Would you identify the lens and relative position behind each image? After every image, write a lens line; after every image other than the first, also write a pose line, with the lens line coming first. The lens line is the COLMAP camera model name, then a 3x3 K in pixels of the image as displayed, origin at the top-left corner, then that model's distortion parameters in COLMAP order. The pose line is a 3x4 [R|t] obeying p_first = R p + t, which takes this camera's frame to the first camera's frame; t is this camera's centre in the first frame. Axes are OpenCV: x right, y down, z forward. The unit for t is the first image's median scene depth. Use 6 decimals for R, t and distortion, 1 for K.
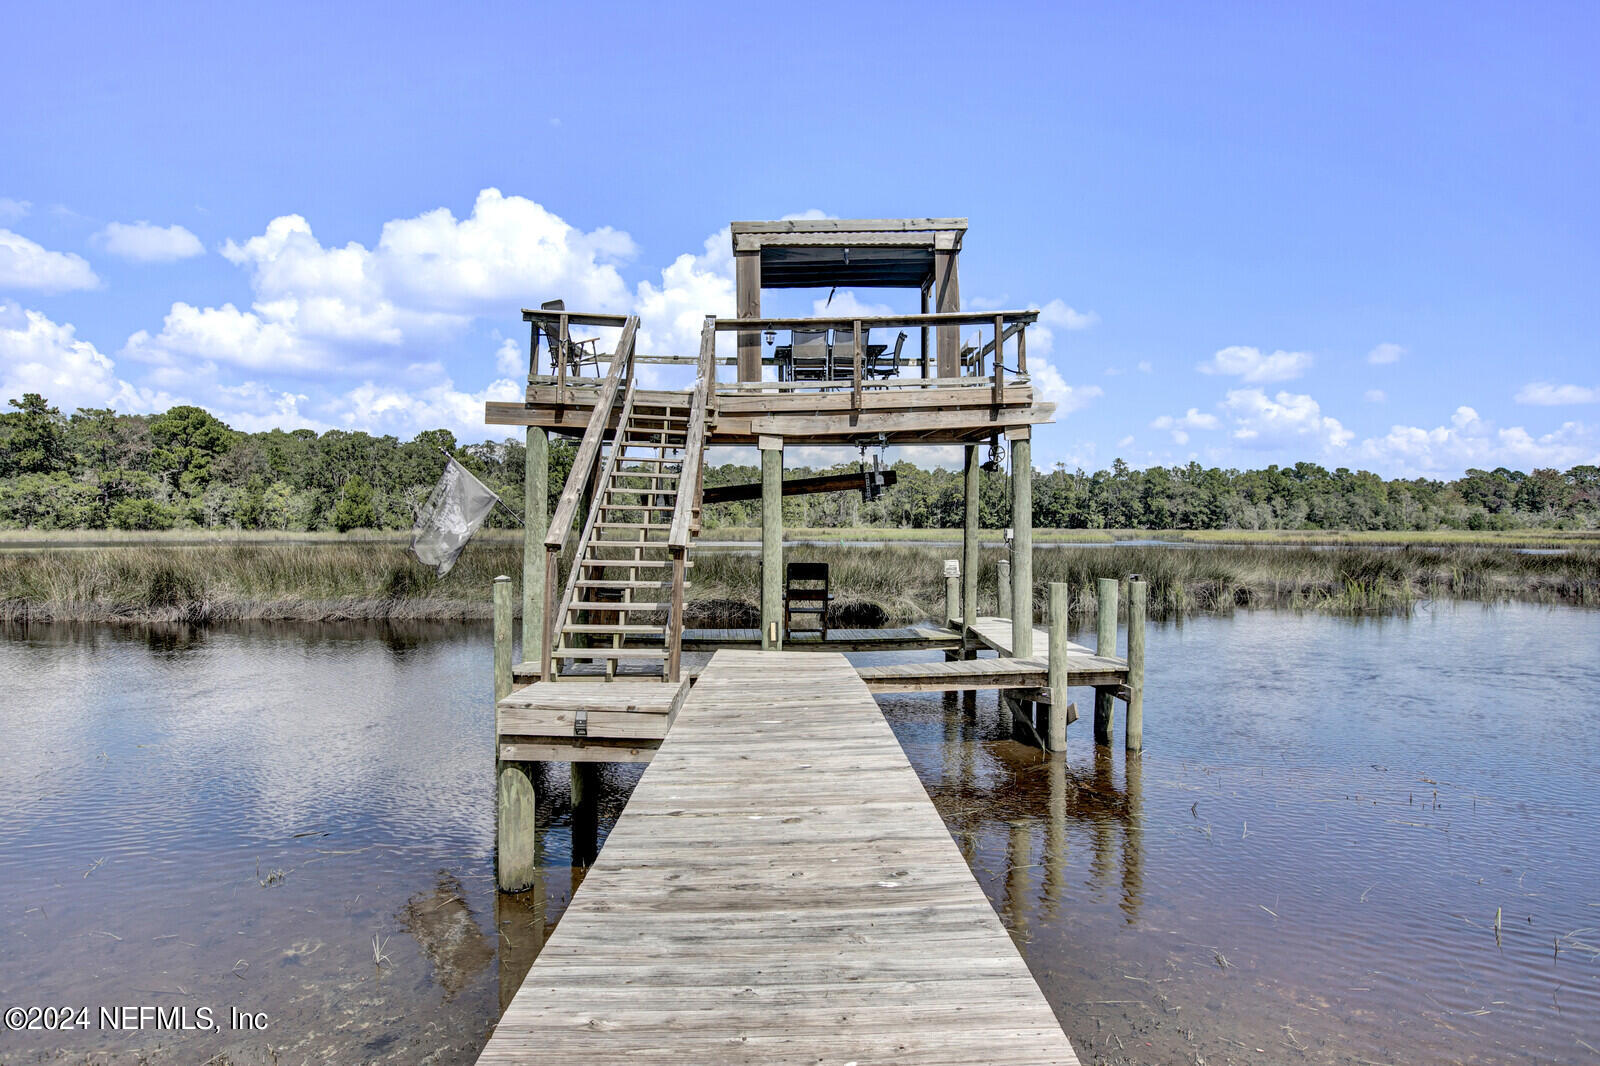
lens RADIAL K [[940.0, 0, 796.9], [0, 940.0, 522.9], [0, 0, 1]] dist [-0.011591, 0.013413]
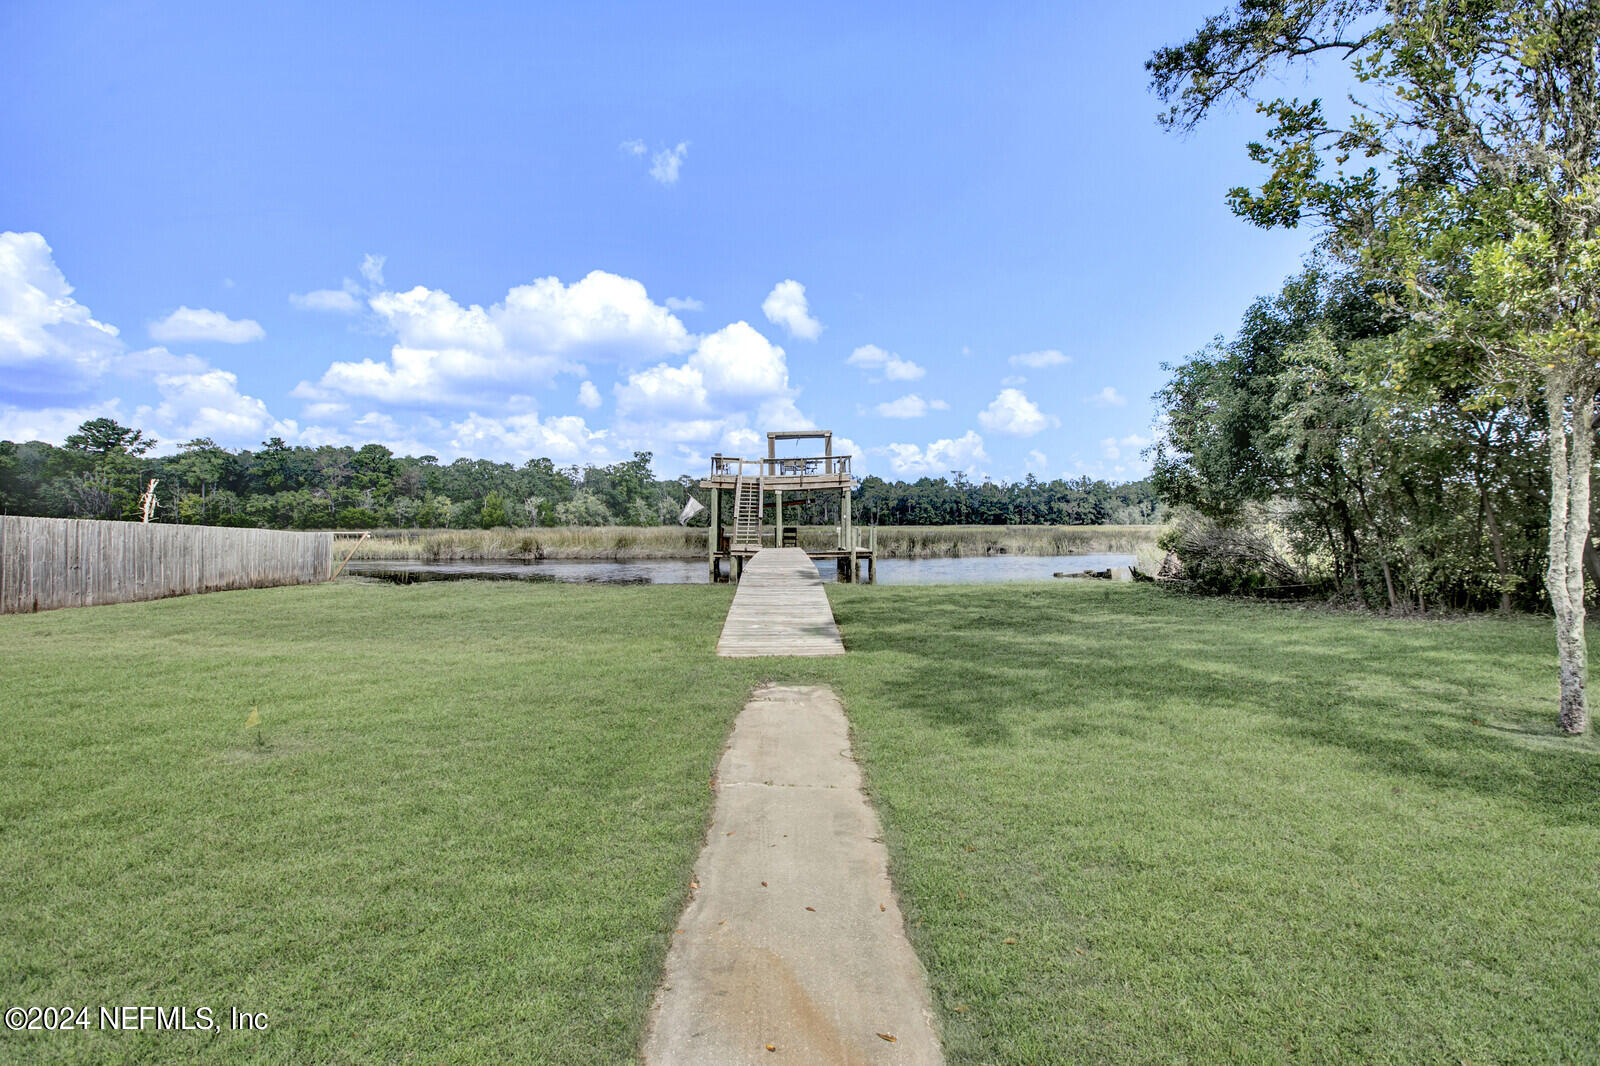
lens RADIAL K [[735.2, 0, 807.2], [0, 735.2, 538.7], [0, 0, 1]] dist [-0.018850, 0.001370]
pose [[0.999835, -0.006724, 0.016896, 0.002882], [0.006357, 0.999745, 0.021675, 0.002815], [-0.017038, -0.021564, 0.999622, -0.155658]]
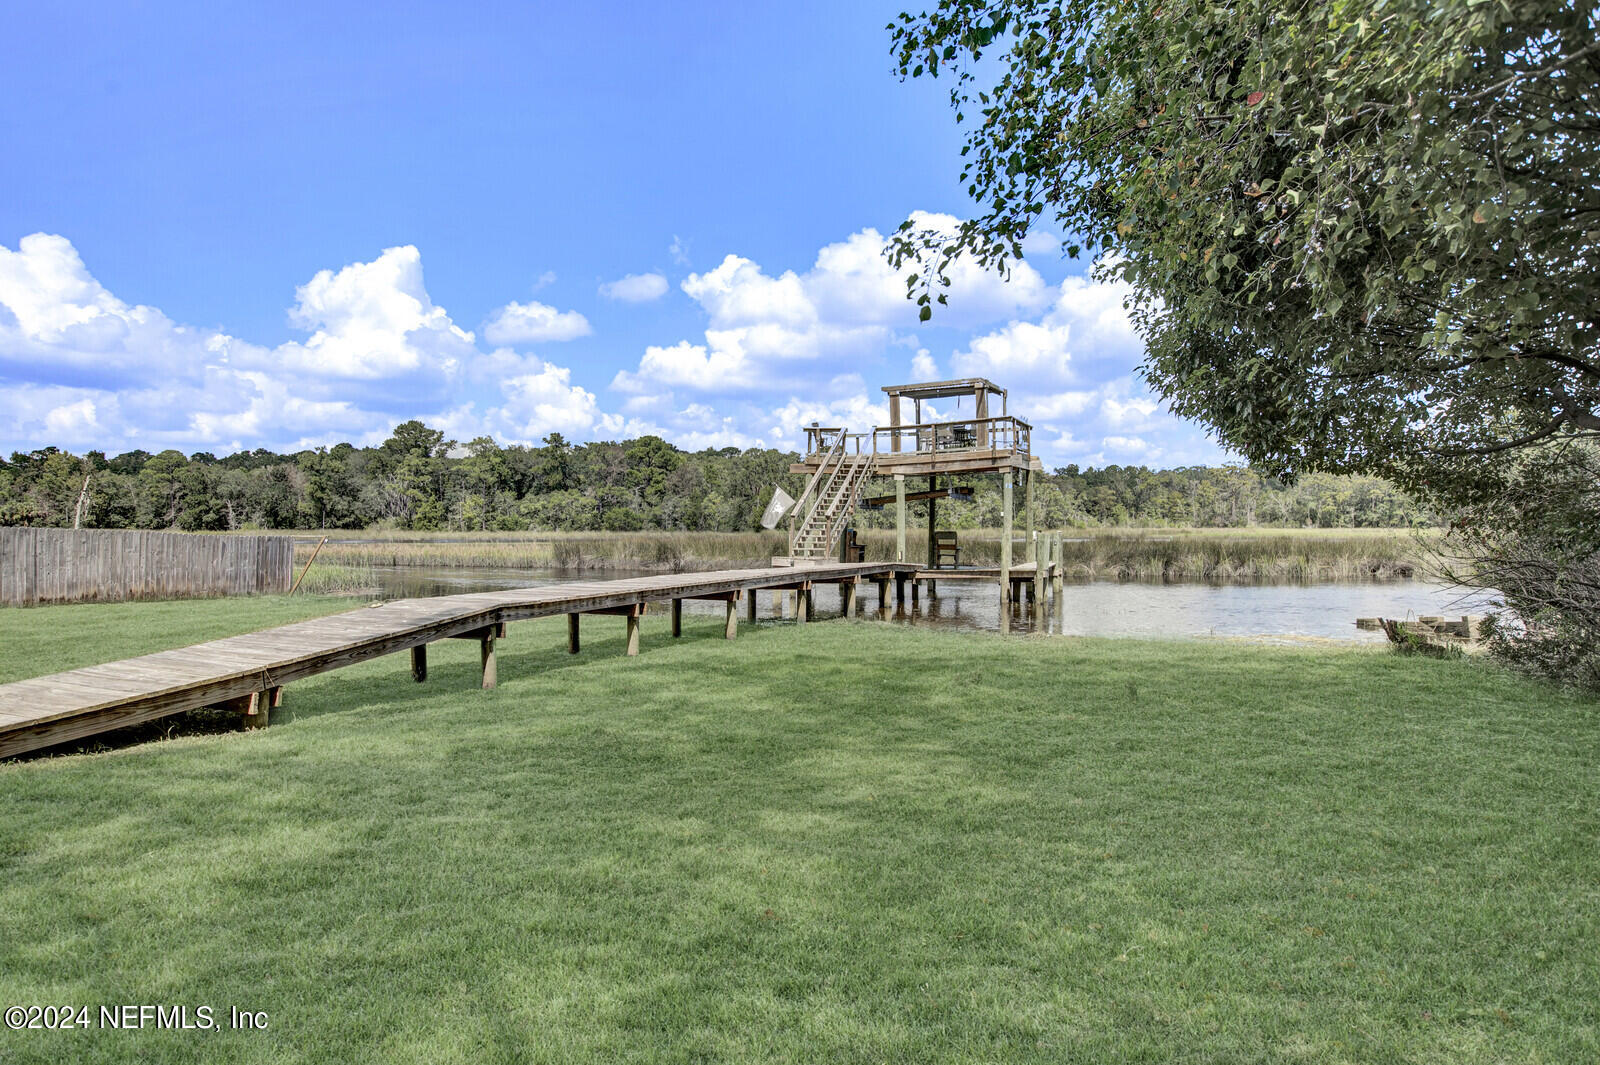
lens RADIAL K [[940.0, 0, 788.9], [0, 940.0, 491.6], [0, 0, 1]] dist [-0.011591, 0.013413]
pose [[0.912164, -0.021590, -0.409256, 0.057751], [0.006481, 0.999246, -0.038269, 0.003437], [0.409774, 0.032255, 0.911617, -0.108065]]
